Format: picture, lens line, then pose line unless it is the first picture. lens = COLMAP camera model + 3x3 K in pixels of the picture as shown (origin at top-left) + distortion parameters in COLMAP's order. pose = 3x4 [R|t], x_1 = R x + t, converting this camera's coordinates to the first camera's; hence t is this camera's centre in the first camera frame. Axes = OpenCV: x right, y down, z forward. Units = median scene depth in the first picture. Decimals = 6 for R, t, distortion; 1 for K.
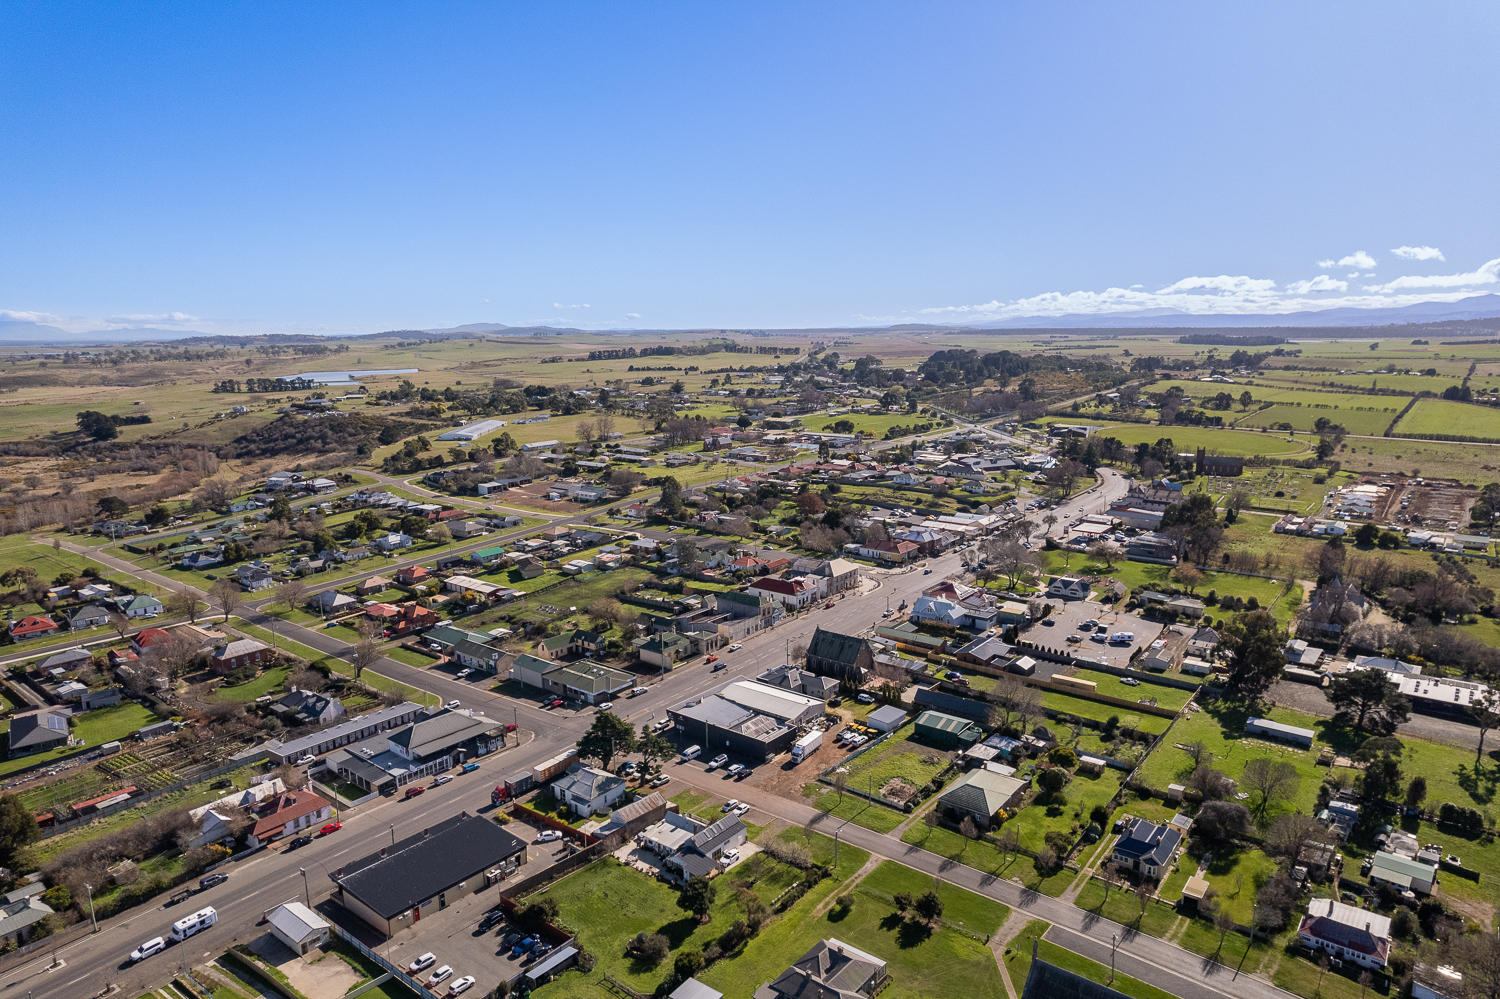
lens RADIAL K [[955.1, 0, 758.7], [0, 955.1, 501.8], [0, 0, 1]] dist [-0.071860, 0.059488]
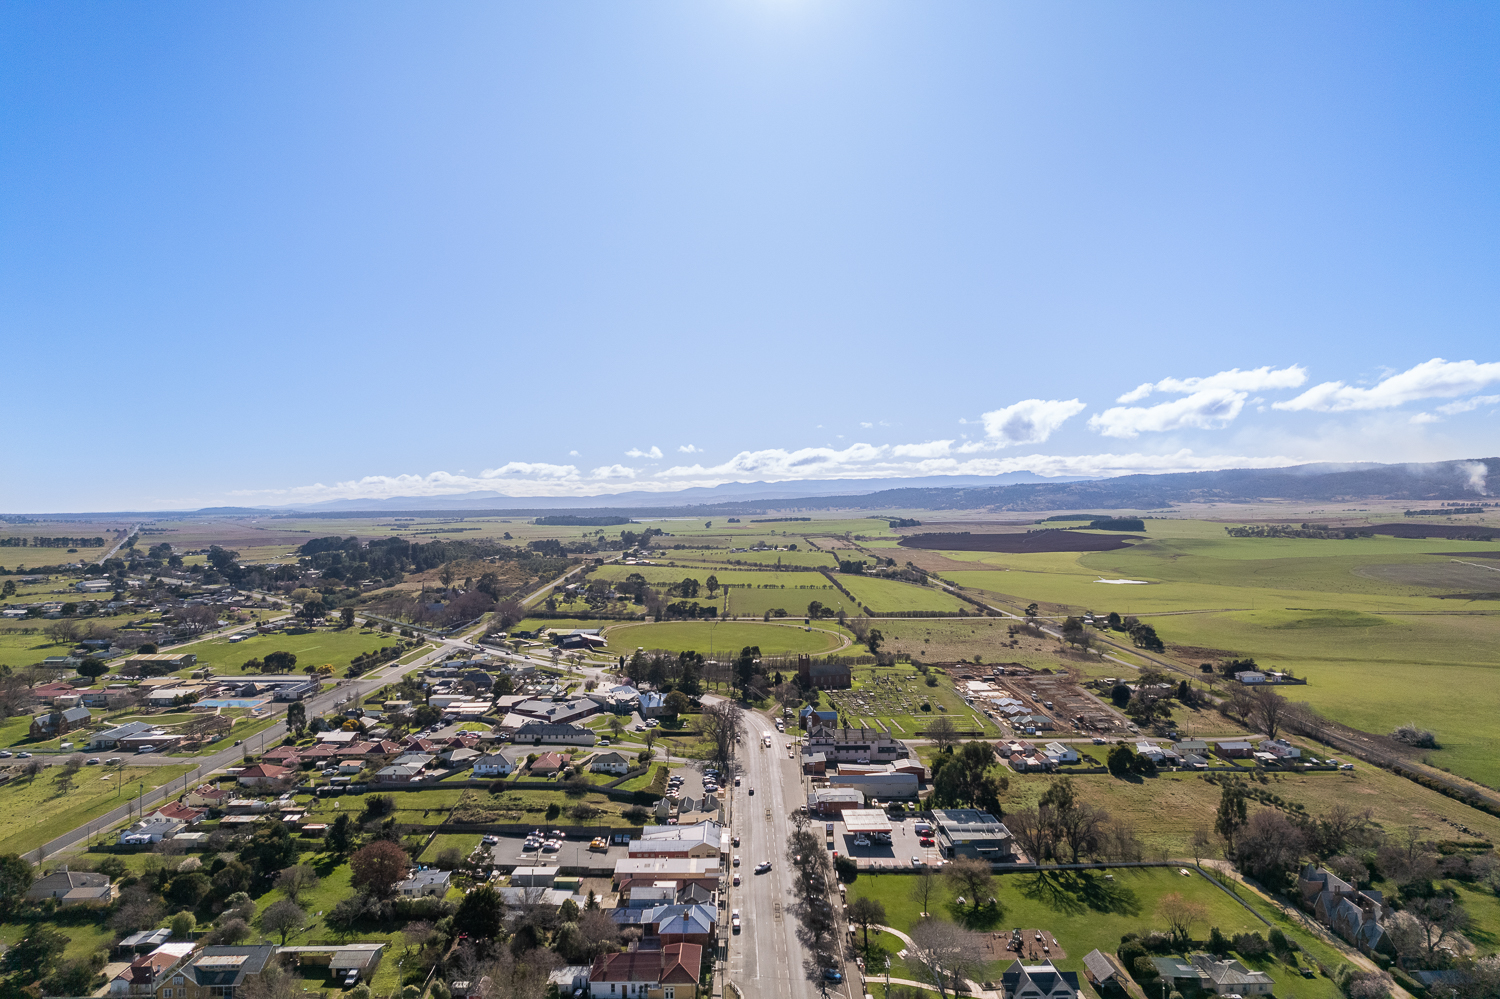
lens RADIAL K [[955.1, 0, 758.7], [0, 955.1, 501.8], [0, 0, 1]] dist [-0.071860, 0.059488]
pose [[0.781763, 0.003633, 0.623566, -0.043925], [0.114594, 0.982116, -0.149388, -0.039297], [-0.612956, 0.188243, 0.767365, 0.205759]]
